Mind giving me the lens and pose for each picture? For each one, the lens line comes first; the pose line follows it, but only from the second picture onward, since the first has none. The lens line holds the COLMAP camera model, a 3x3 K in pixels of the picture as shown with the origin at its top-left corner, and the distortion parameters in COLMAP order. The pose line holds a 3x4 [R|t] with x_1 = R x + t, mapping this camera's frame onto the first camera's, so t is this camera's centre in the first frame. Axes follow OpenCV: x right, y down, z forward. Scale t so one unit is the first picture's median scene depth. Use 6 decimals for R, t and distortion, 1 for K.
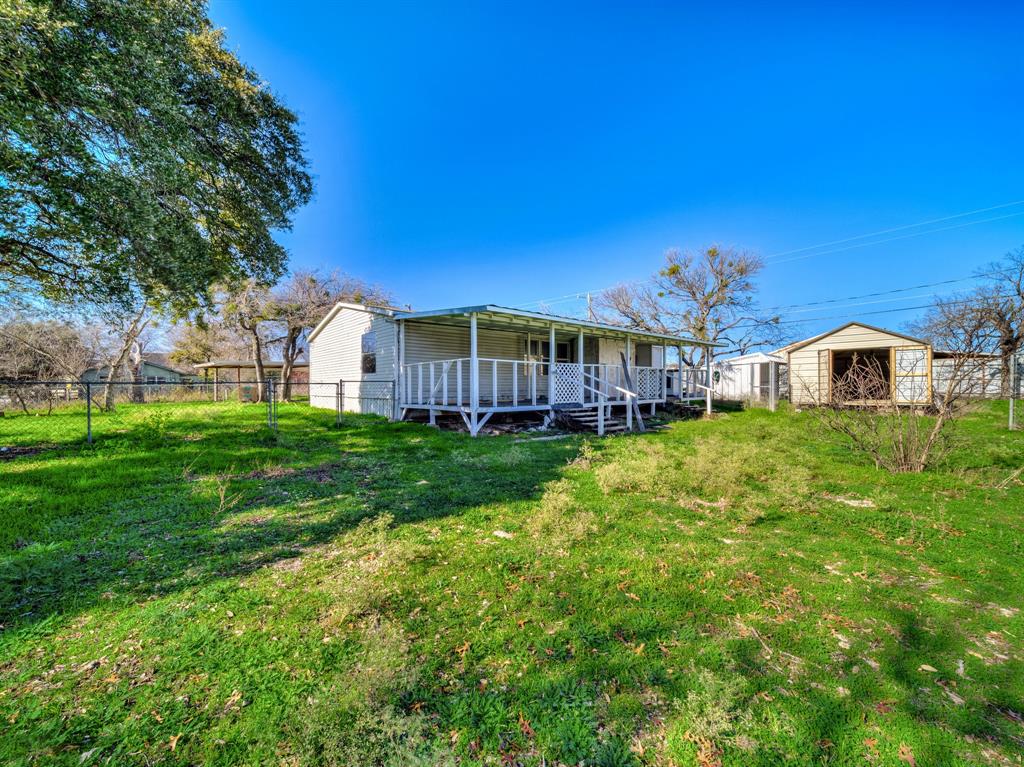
lens RADIAL K [[406.5, 0, 516.1], [0, 406.5, 387.8], [0, 0, 1]] dist [-0.001552, -0.000750]
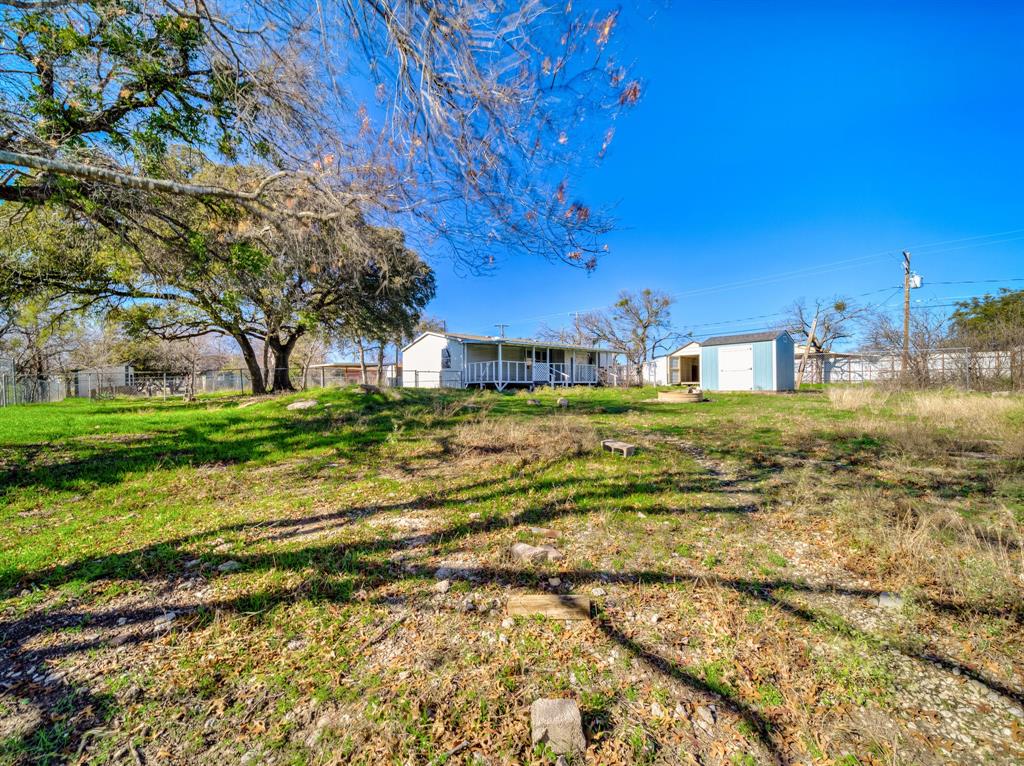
lens RADIAL K [[406.5, 0, 516.1], [0, 406.5, 387.3], [0, 0, 1]] dist [-0.001552, -0.000750]
pose [[0.999398, -0.003496, -0.034516, 0.070677], [0.003368, 0.999987, -0.003769, 0.088148], [0.034529, 0.003650, 0.999397, -1.314141]]
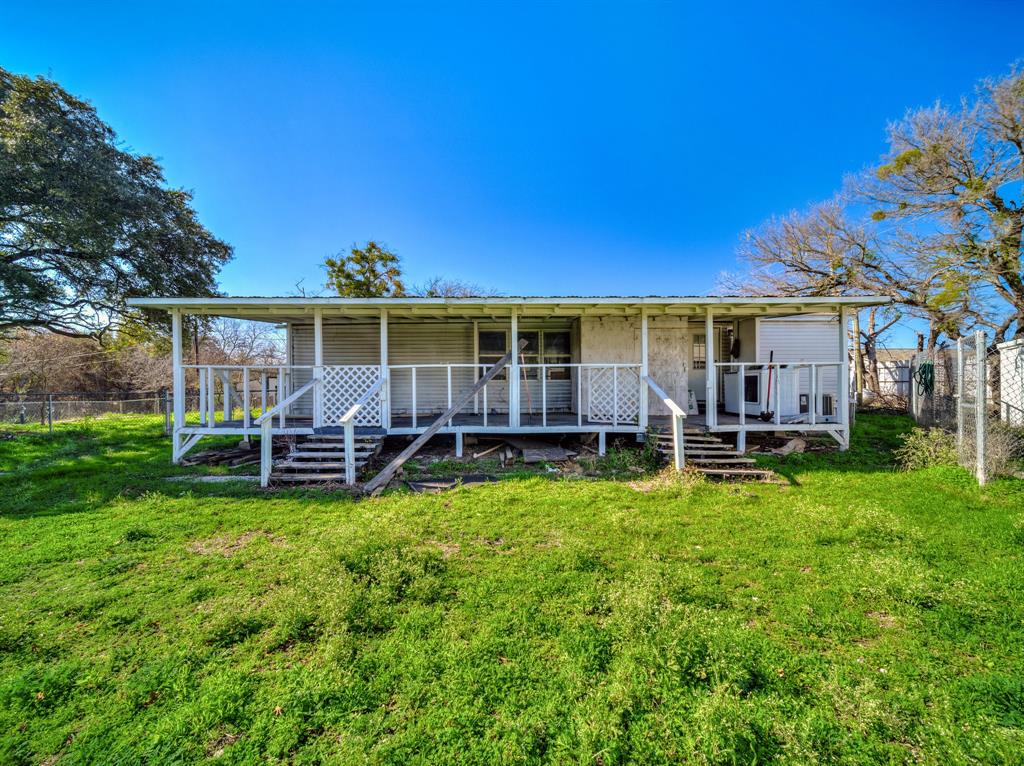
lens RADIAL K [[406.5, 0, 516.1], [0, 406.5, 387.3], [0, 0, 1]] dist [-0.001552, -0.000750]
pose [[0.760664, -0.019524, -0.648853, 0.565298], [-0.000507, 0.999529, -0.030670, -0.003840], [0.649146, 0.023659, 0.760296, 0.506567]]
